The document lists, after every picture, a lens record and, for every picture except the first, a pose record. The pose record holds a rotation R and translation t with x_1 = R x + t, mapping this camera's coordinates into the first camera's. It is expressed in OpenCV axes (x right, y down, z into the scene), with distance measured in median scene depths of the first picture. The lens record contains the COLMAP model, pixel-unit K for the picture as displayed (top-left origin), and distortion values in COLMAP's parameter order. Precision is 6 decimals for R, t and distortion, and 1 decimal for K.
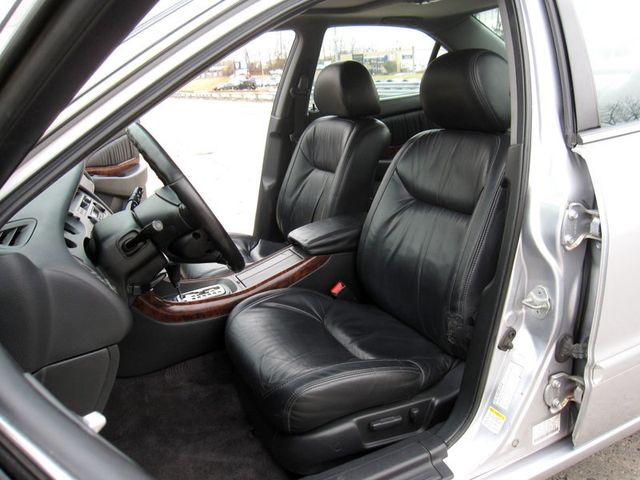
lens RADIAL K [[528.4, 0, 316.5], [0, 528.4, 240.0], [0, 0, 1]] dist [-0.067203, 0.004583]
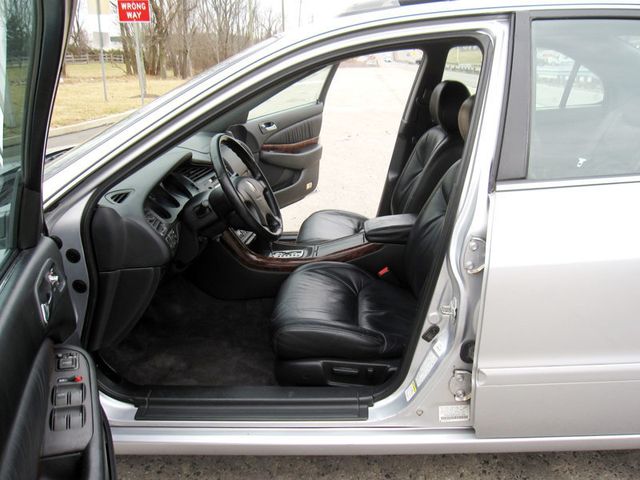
lens RADIAL K [[528.4, 0, 323.2], [0, 528.4, 239.0], [0, 0, 1]] dist [-0.067203, 0.004583]
pose [[0.883240, 0.186213, -0.430363, 0.511589], [-0.162314, 0.982444, 0.091972, -0.088052], [0.439933, -0.011380, 0.897958, -0.210276]]
